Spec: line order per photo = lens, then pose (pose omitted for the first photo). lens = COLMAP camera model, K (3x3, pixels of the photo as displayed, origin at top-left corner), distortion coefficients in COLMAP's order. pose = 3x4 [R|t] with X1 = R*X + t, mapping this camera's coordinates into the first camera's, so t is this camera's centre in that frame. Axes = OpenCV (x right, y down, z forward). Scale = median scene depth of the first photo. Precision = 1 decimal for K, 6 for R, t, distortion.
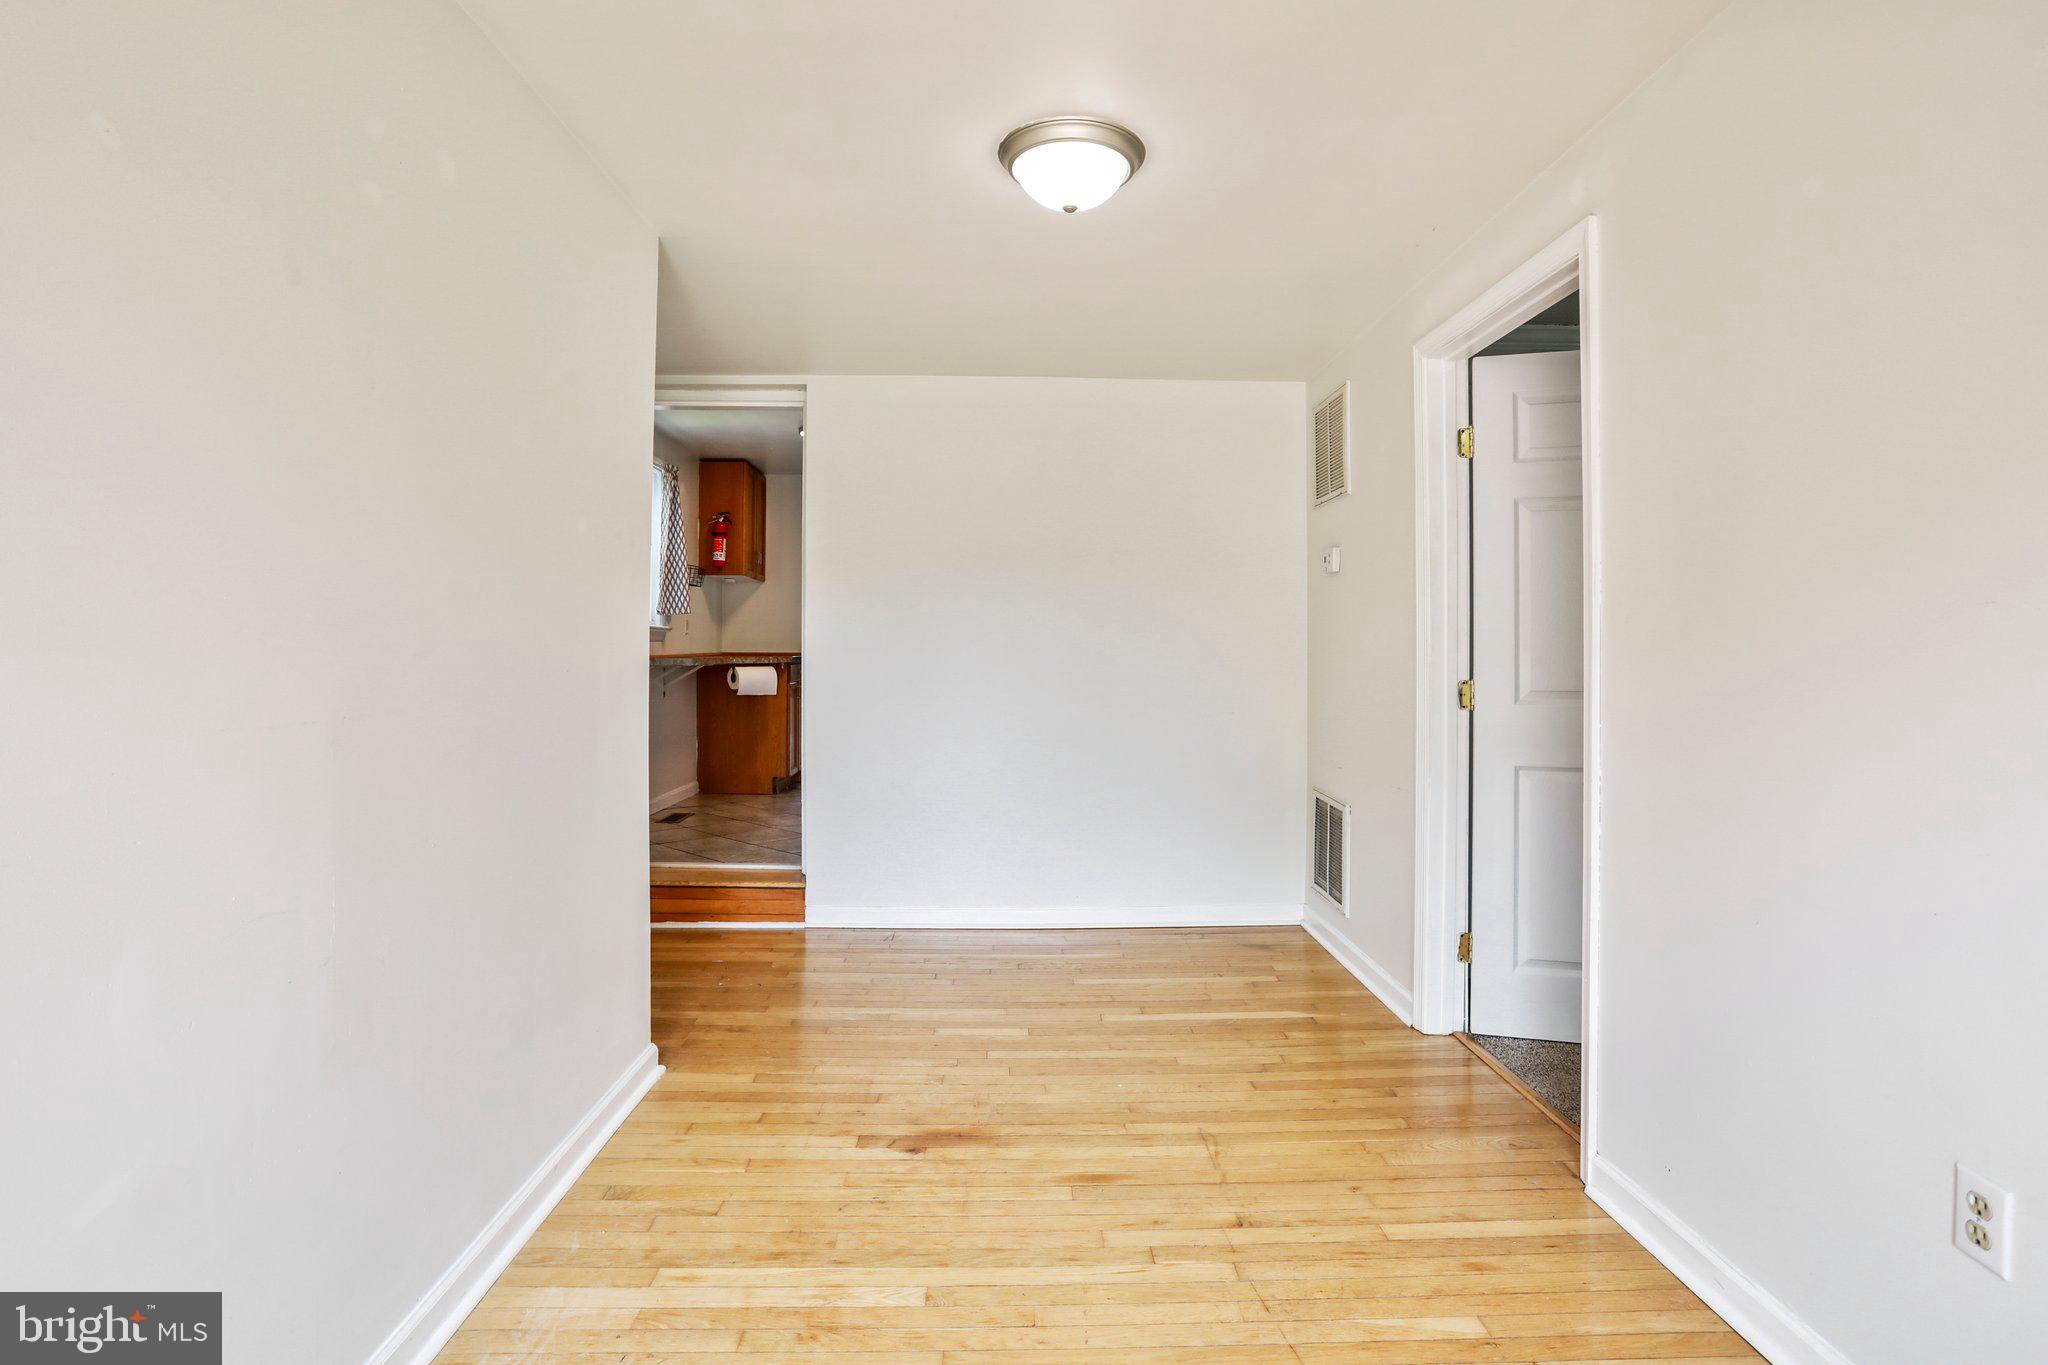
lens RADIAL K [[995.0, 0, 1023.7], [0, 995.0, 652.8], [0, 0, 1]] dist [-0.050648, 0.031126]
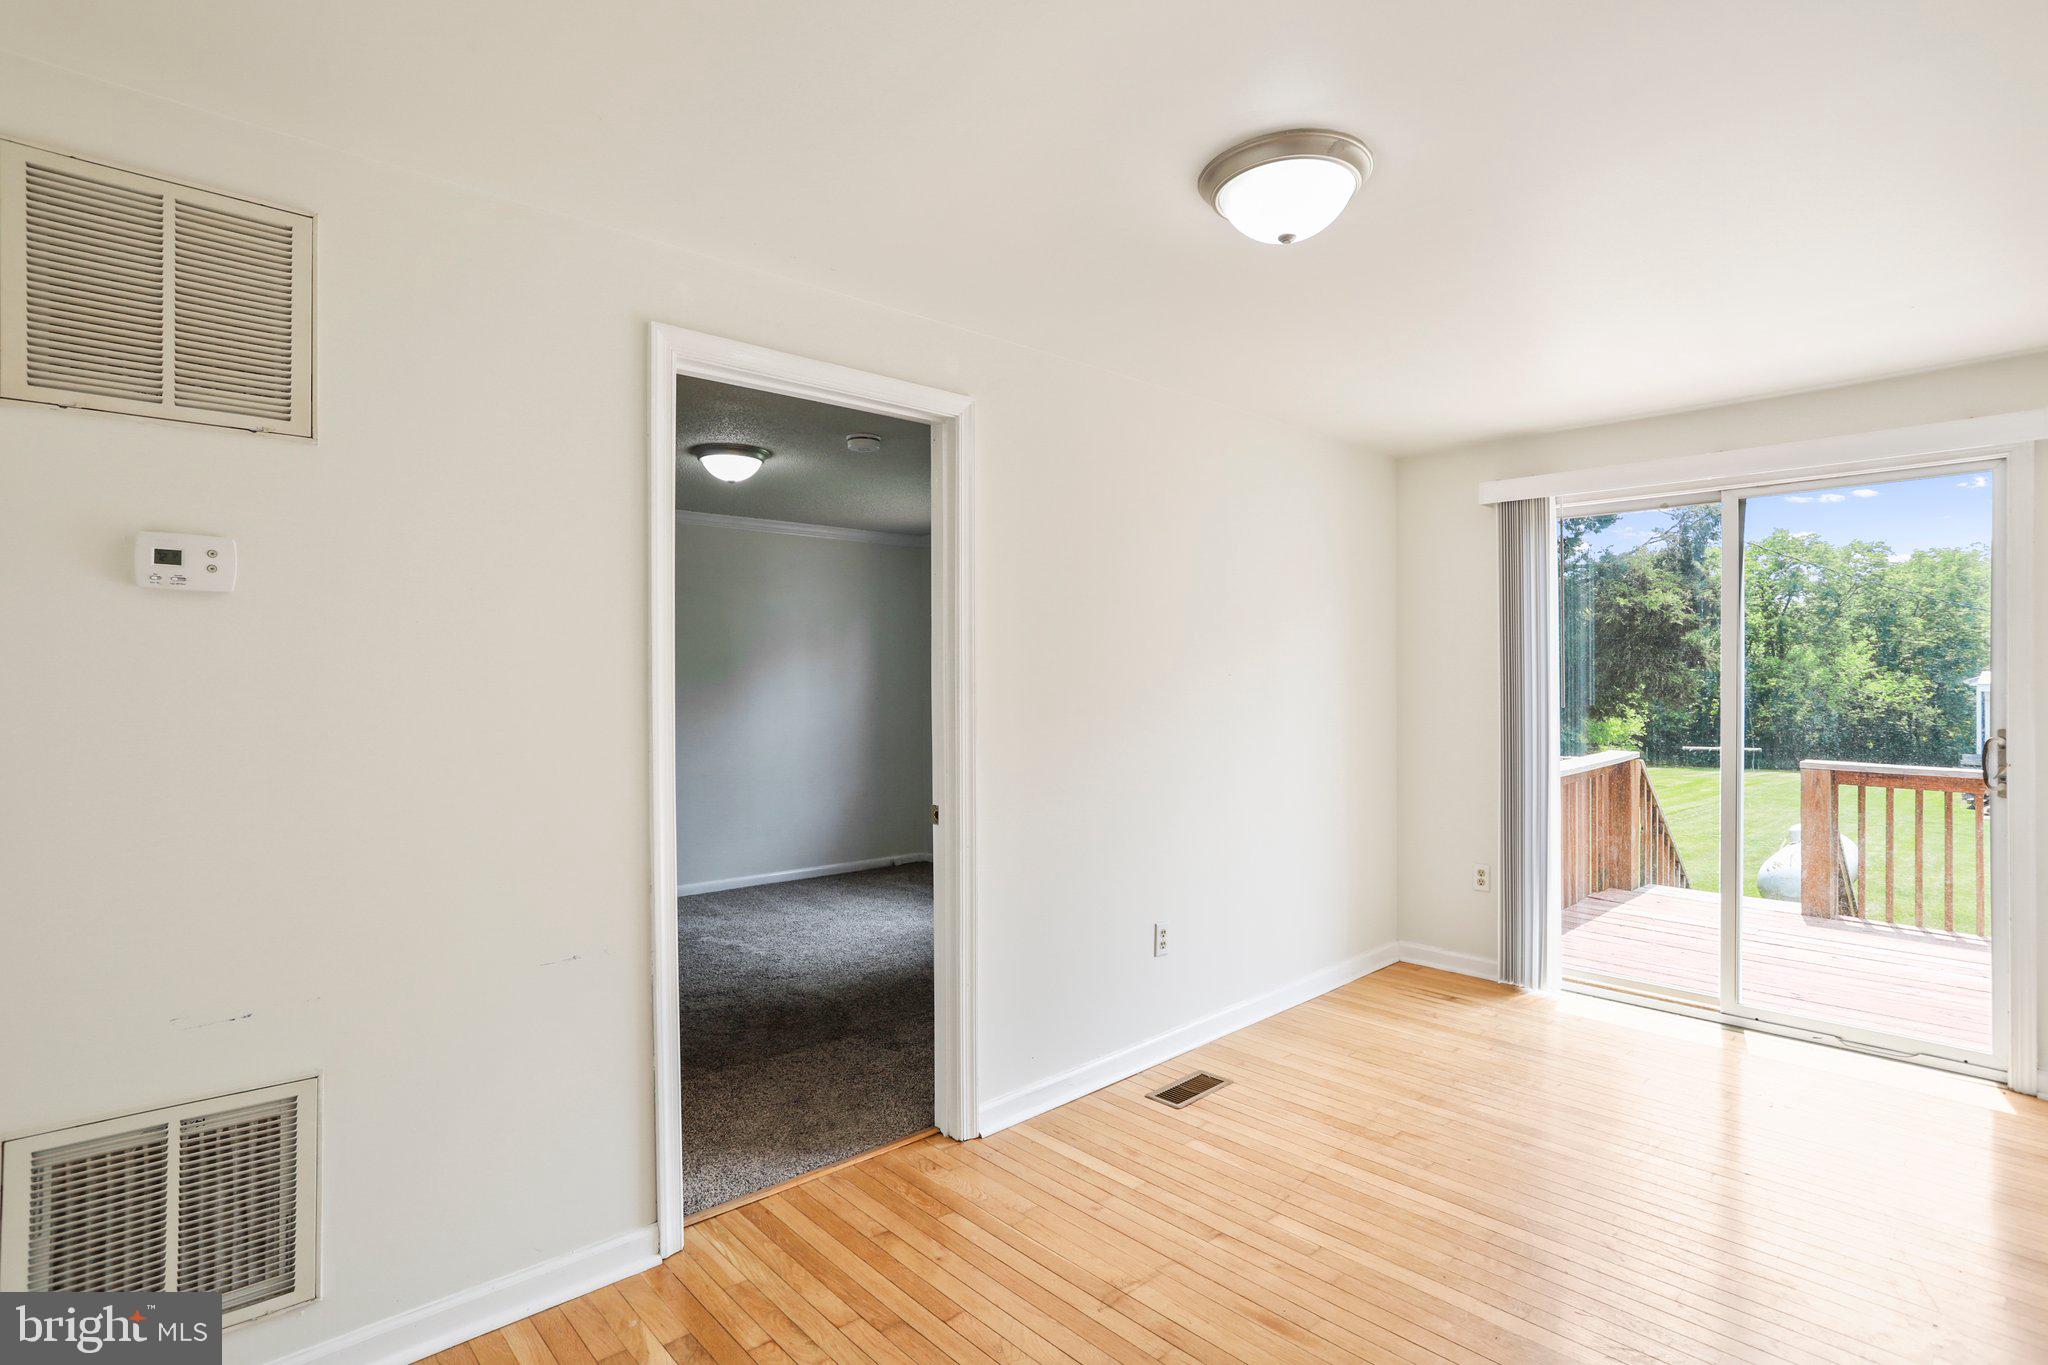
lens RADIAL K [[995.0, 0, 1023.7], [0, 995.0, 652.8], [0, 0, 1]] dist [-0.050648, 0.031126]
pose [[-0.655862, 0.015651, 0.754719, -0.276291], [0.000690, 0.999797, -0.020134, -0.049503], [-0.754881, -0.012684, -0.655739, 1.025518]]
